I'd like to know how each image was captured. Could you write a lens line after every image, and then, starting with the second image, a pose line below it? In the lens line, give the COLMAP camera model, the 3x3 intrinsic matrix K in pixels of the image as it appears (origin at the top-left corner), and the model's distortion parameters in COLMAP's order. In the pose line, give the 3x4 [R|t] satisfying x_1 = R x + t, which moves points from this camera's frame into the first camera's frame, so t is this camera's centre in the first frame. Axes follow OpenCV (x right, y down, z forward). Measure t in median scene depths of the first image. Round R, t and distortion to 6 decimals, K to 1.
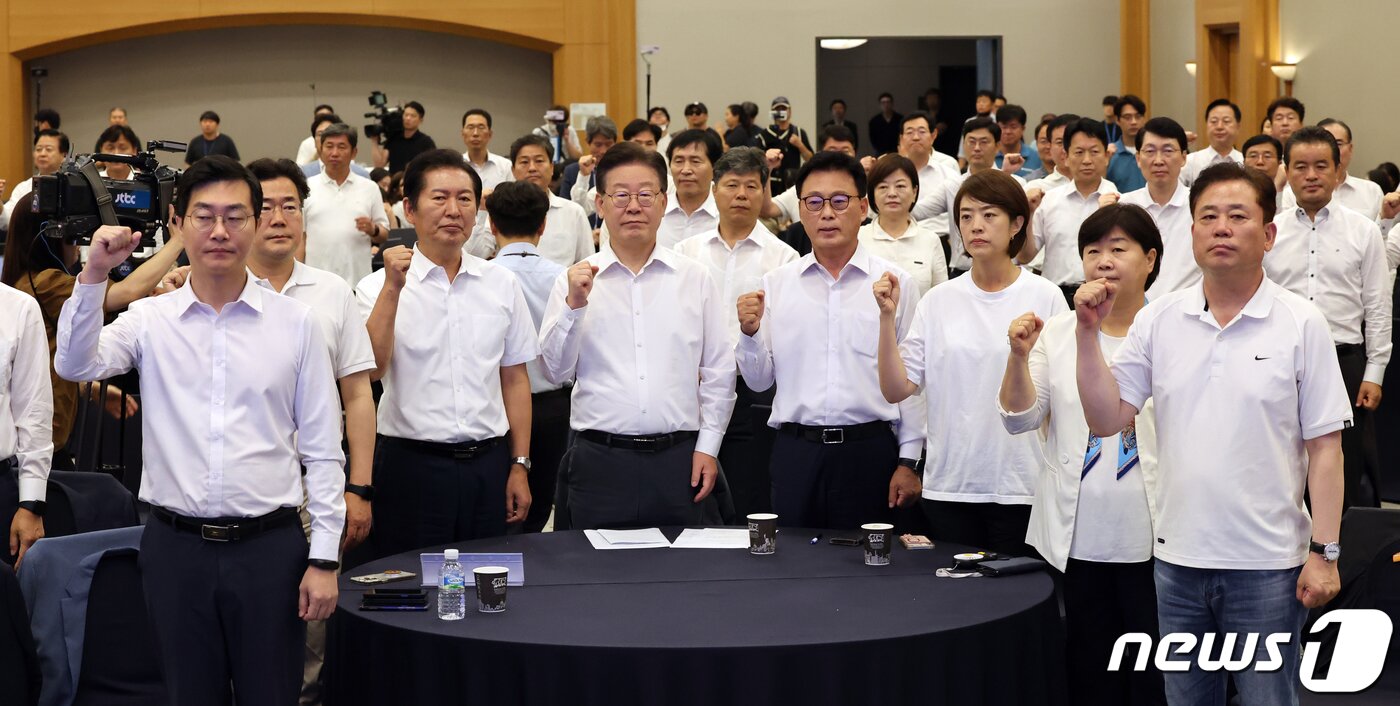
lens RADIAL K [[2820.3, 0, 700.0], [0, 2820.3, 353.0], [0, 0, 1]] dist [0.327507, -6.499036]
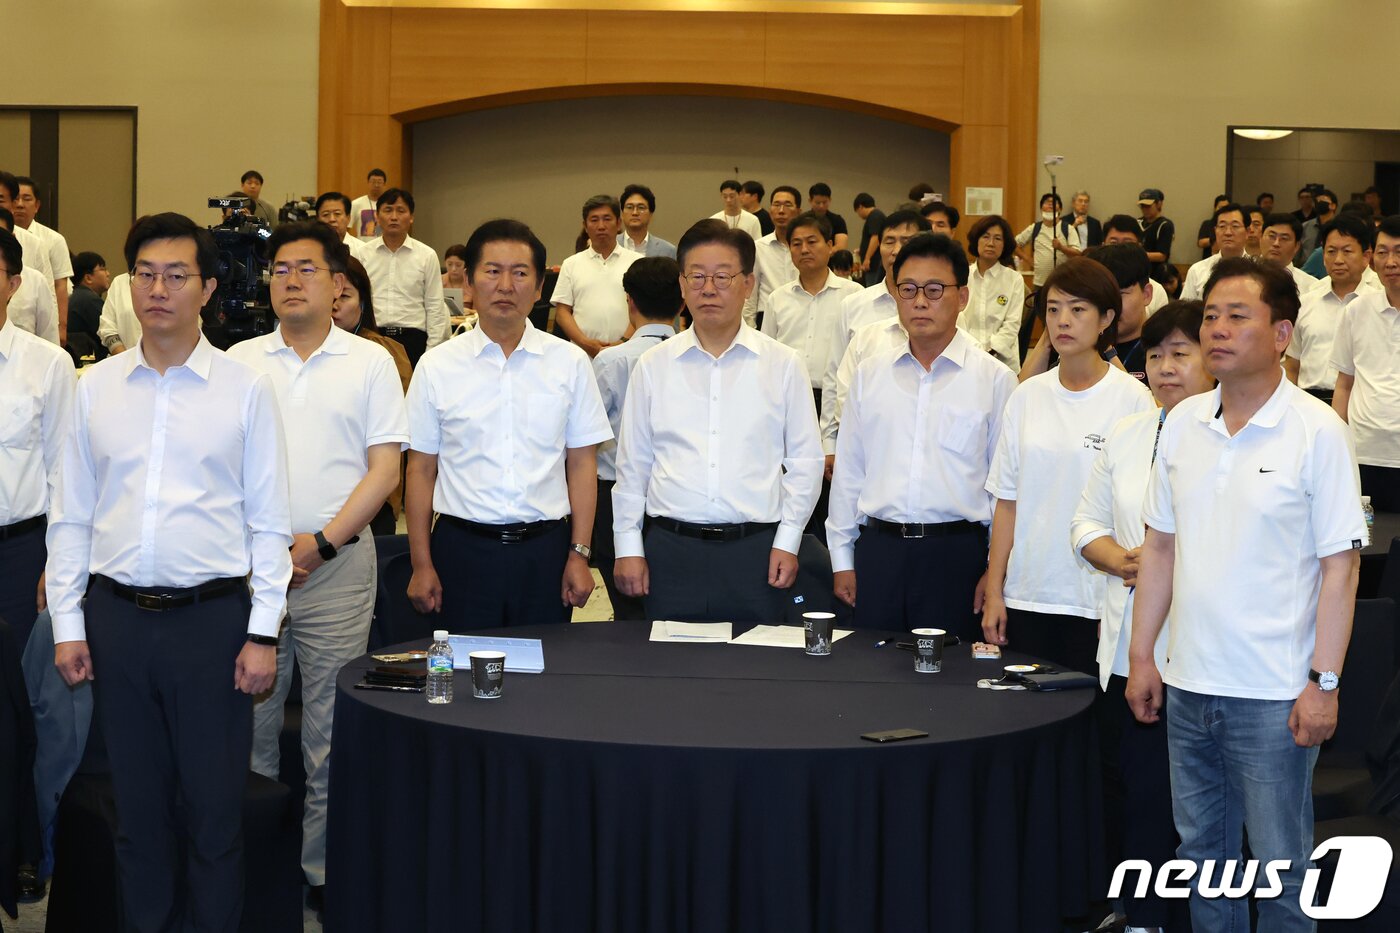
lens RADIAL K [[2929.4, 0, 700.0], [0, 2929.4, 466.5], [0, 0, 1]] dist [0.357758, -7.455970]
pose [[0.988010, 0.042023, -0.148561, 0.127815], [-0.040912, 0.999107, 0.010527, -0.001496], [0.148871, -0.004323, 0.988847, 0.009680]]
